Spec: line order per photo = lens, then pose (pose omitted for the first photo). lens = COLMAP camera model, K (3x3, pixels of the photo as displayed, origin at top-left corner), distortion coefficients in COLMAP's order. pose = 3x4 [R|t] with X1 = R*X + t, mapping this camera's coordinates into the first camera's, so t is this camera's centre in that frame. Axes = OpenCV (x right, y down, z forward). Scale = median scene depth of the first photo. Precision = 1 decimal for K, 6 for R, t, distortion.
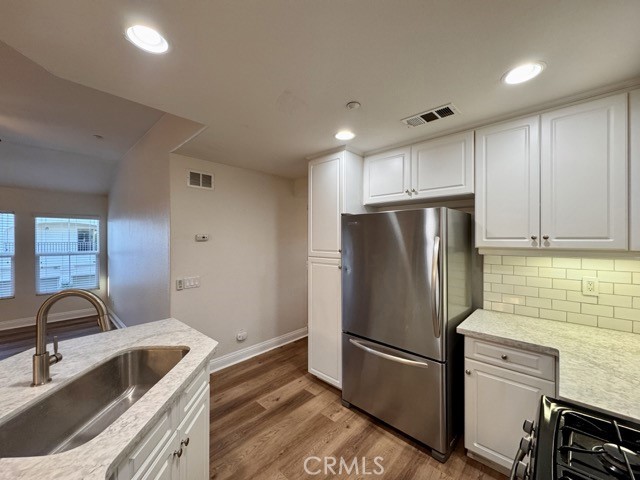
lens RADIAL K [[256.2, 0, 320.0], [0, 256.2, 240.0], [0, 0, 1]] dist [-0.000257, -0.000028]
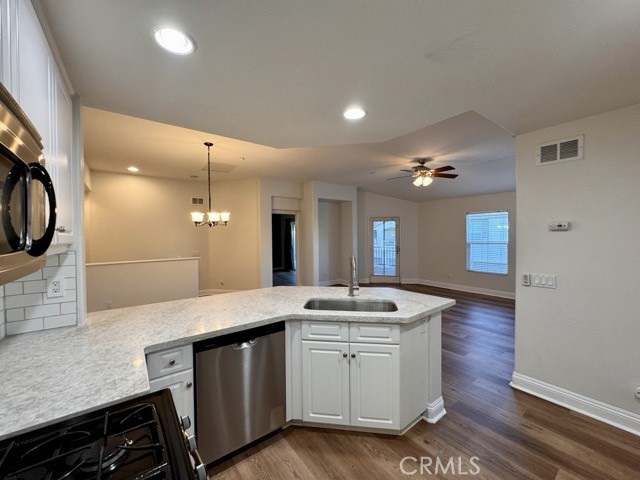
lens RADIAL K [[256.2, 0, 320.0], [0, 256.2, 240.0], [0, 0, 1]] dist [-0.000257, -0.000028]
pose [[-0.177960, 0.023556, -0.983756, 1.543767], [0.010354, 0.999703, 0.022065, 0.029088], [0.983983, -0.006259, -0.178151, 1.541749]]
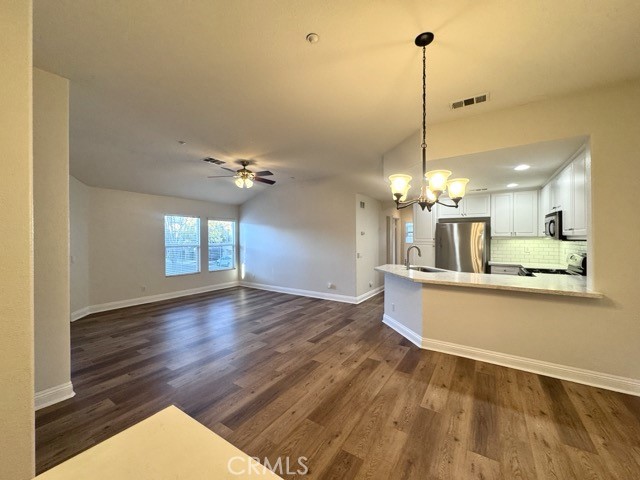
lens RADIAL K [[261.7, 0, 320.0], [0, 261.7, 240.0], [0, 0, 1]] dist [0.000105, 0.000004]
pose [[0.986031, -0.002067, 0.166549, -1.165337], [0.001291, 0.999988, 0.004763, 0.034983], [-0.166557, -0.004481, 0.986022, -1.021413]]
